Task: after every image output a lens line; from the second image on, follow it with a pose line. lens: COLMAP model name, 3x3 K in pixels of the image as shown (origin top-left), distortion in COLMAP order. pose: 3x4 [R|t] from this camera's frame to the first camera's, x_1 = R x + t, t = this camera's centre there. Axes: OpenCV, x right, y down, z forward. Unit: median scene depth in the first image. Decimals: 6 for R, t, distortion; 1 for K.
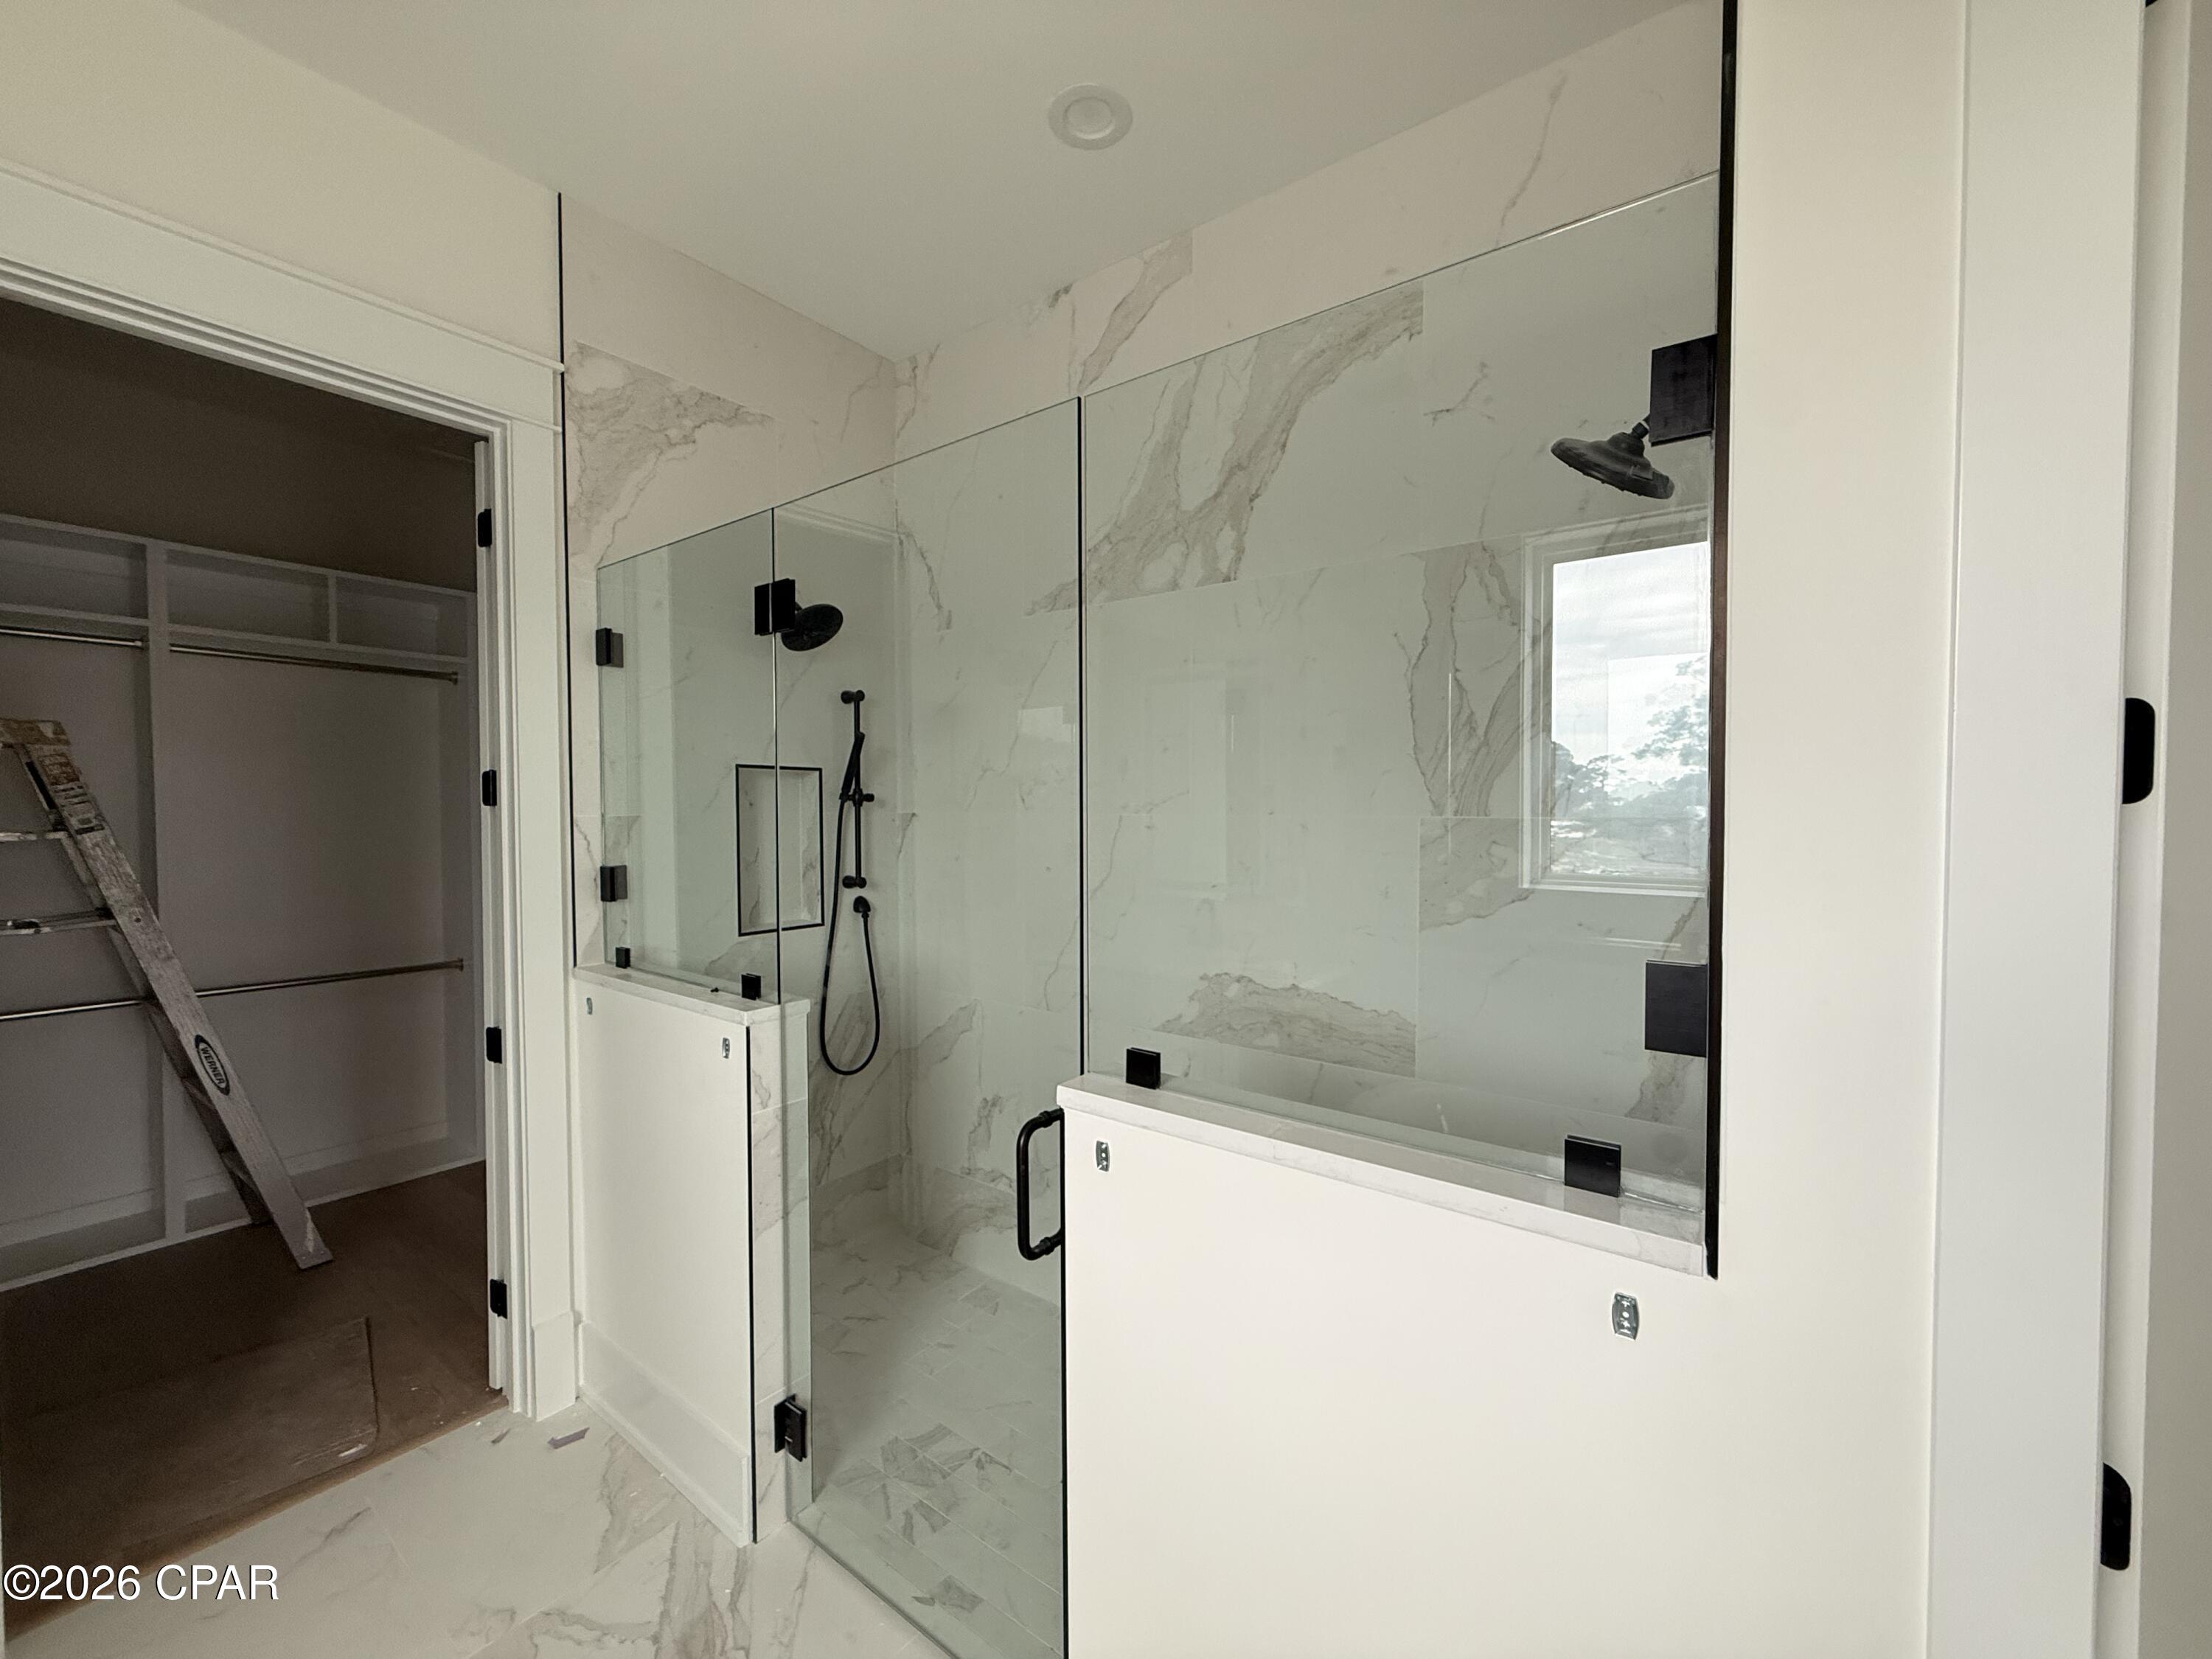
lens RADIAL K [[879.4, 0, 1093.7], [0, 879.4, 826.8], [0, 0, 1]] dist [-0.000455, 0.000231]
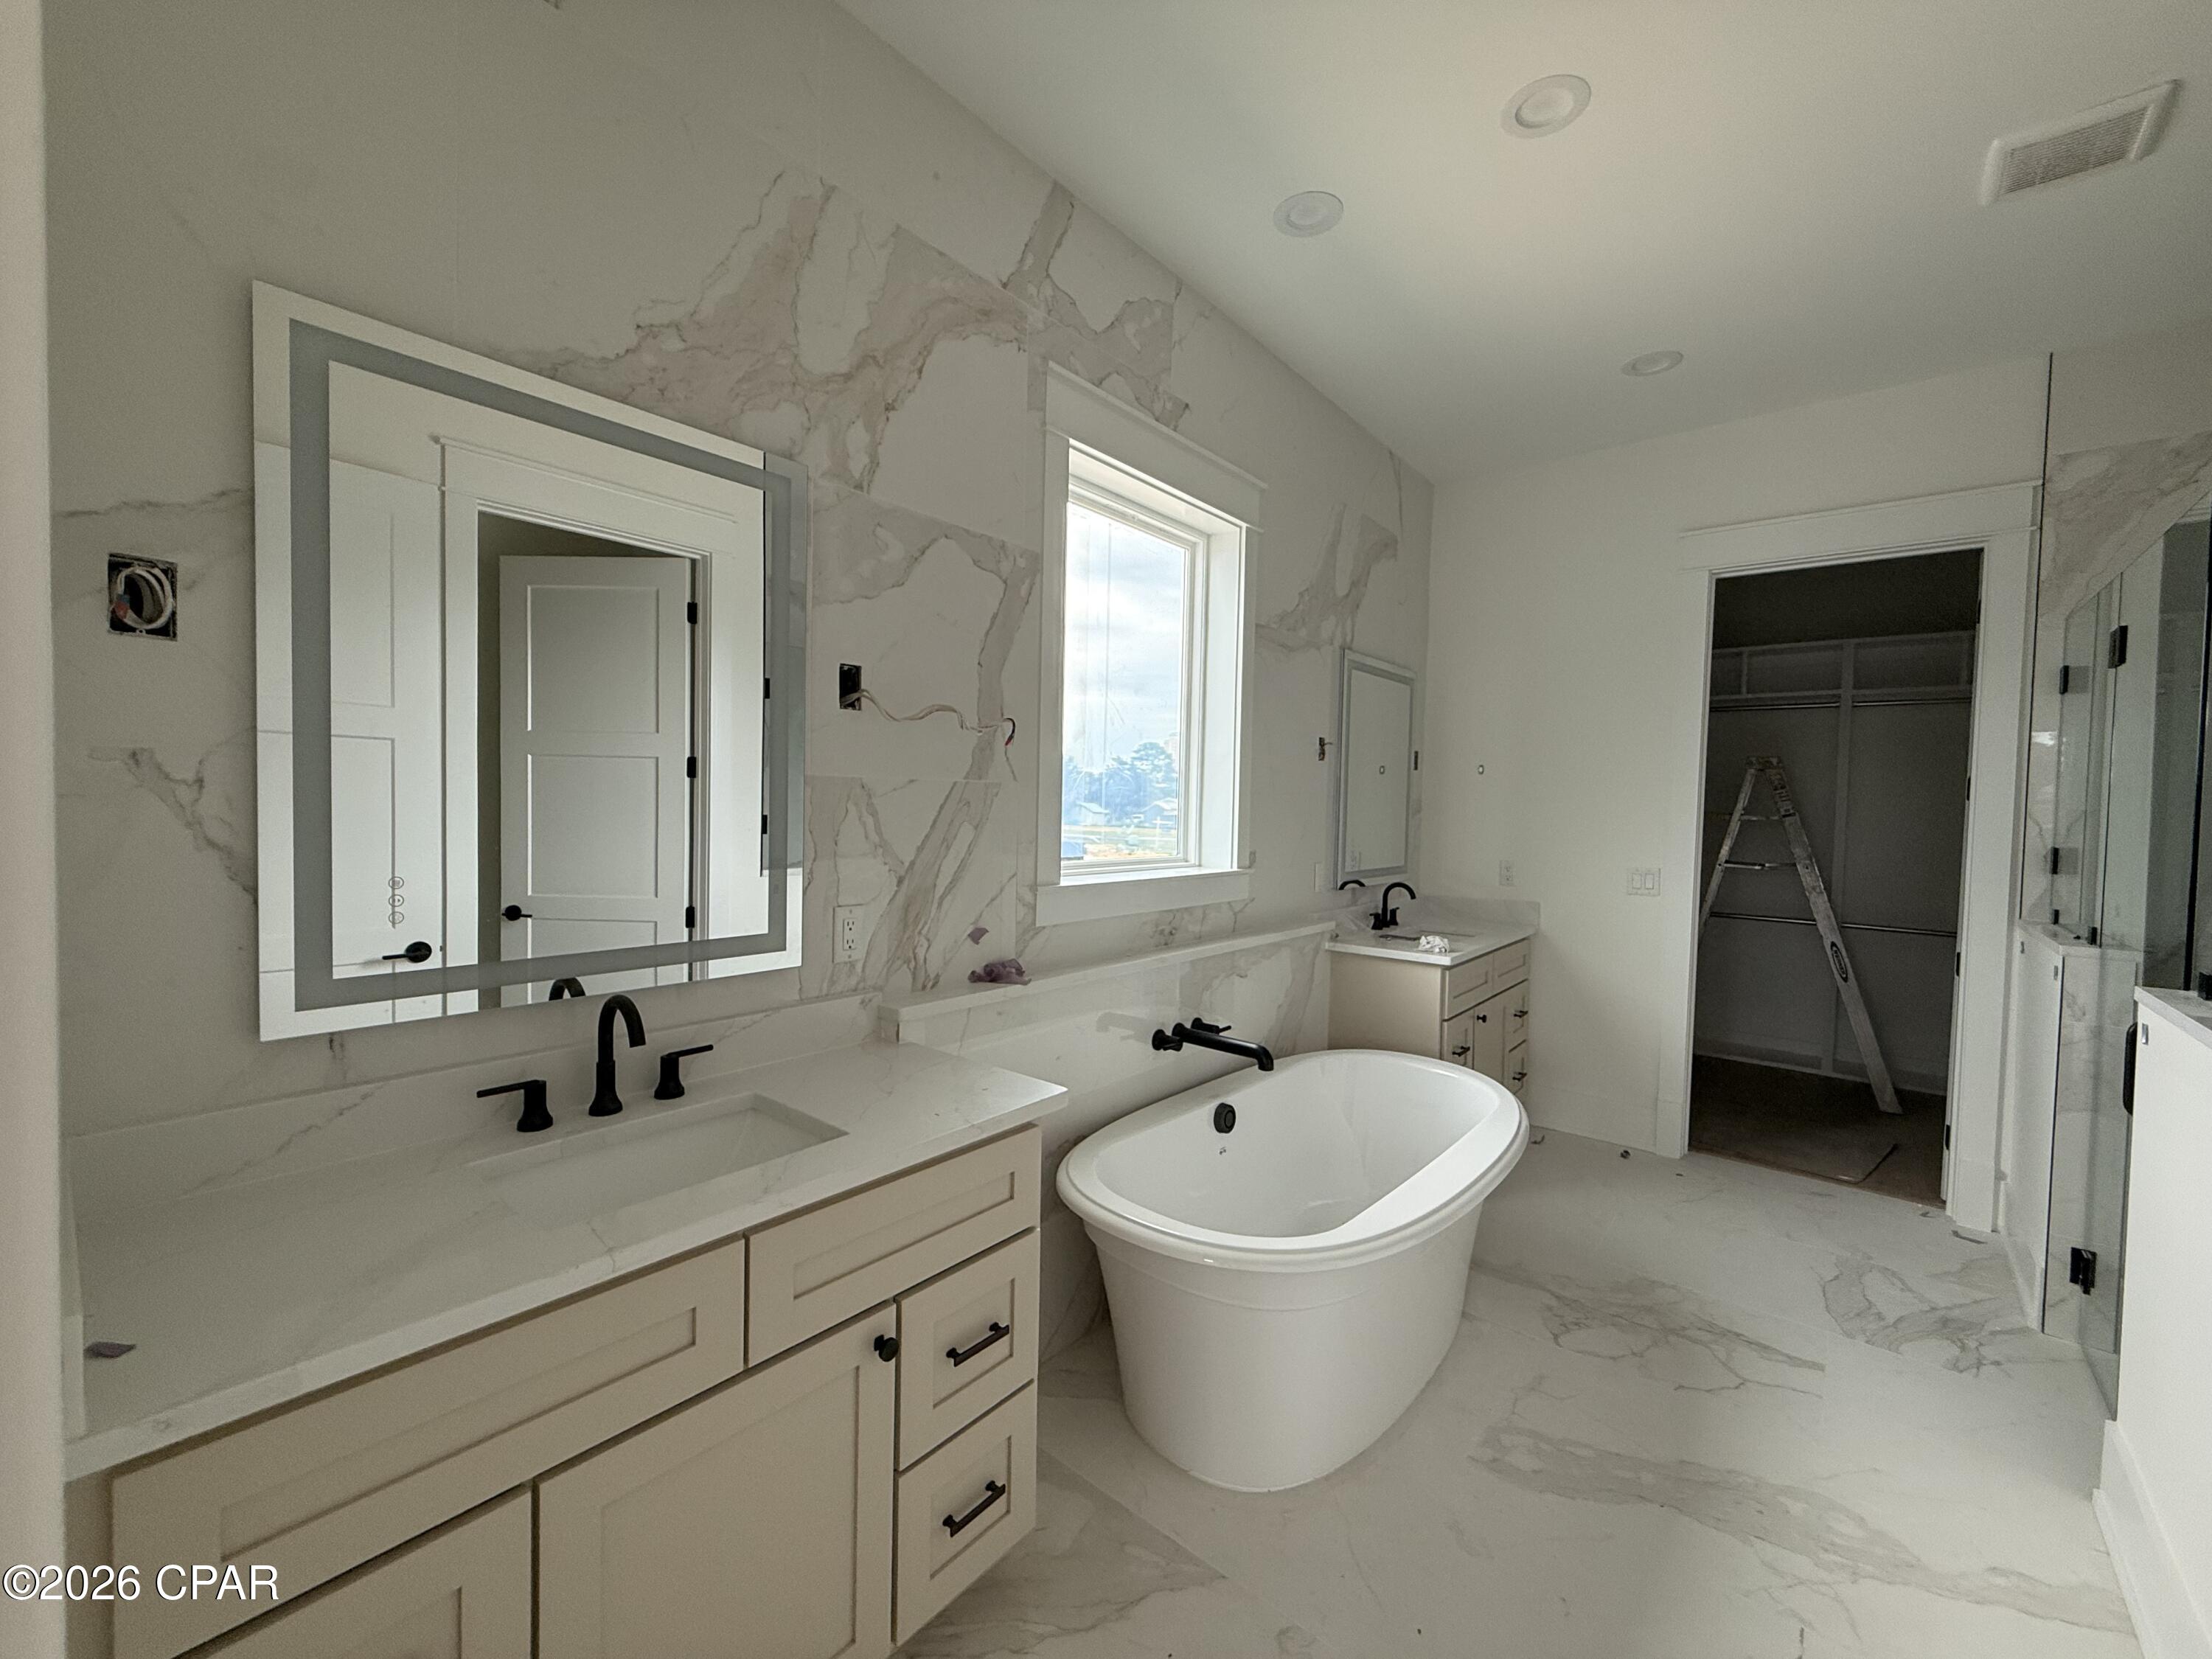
lens RADIAL K [[879.4, 0, 1096.4], [0, 879.4, 823.8], [0, 0, 1]] dist [-0.000455, 0.000231]
pose [[-0.059803, 0.028736, -0.997797, 0.850213], [-0.051153, 0.998184, 0.031813, 0.042002], [0.996899, 0.052942, -0.058224, -0.354095]]
